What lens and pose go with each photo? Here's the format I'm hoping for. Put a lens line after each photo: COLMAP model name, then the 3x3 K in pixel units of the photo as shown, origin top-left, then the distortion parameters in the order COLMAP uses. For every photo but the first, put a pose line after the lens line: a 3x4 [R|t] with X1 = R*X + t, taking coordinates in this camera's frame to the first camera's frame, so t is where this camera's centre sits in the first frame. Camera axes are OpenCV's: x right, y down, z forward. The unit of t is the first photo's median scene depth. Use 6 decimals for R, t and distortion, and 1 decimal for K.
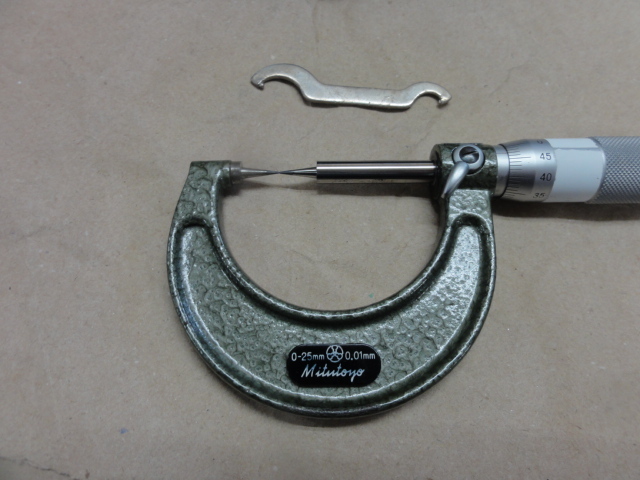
lens RADIAL K [[454.3, 0, 320.0], [0, 454.3, 240.0], [0, 0, 1]] dist [-0.020382, -0.000180]
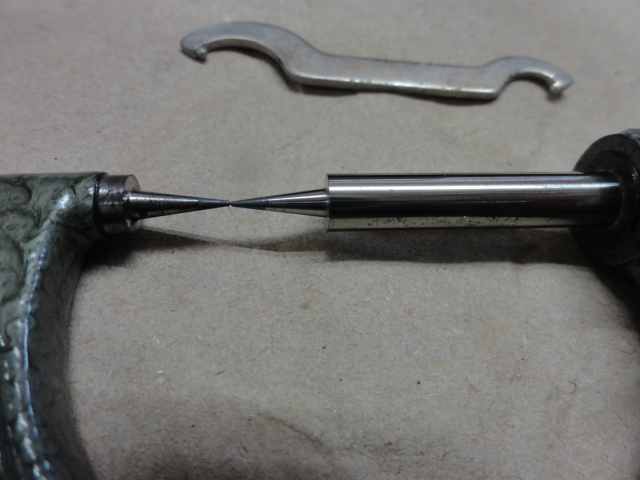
lens RADIAL K [[454.3, 0, 320.0], [0, 454.3, 240.0], [0, 0, 1]] dist [-0.020382, -0.000180]
pose [[0.997664, -0.012685, 0.067124, -0.043424], [0.029655, 0.965615, -0.258280, -0.016235], [-0.061540, 0.259667, 0.963735, 0.684077]]
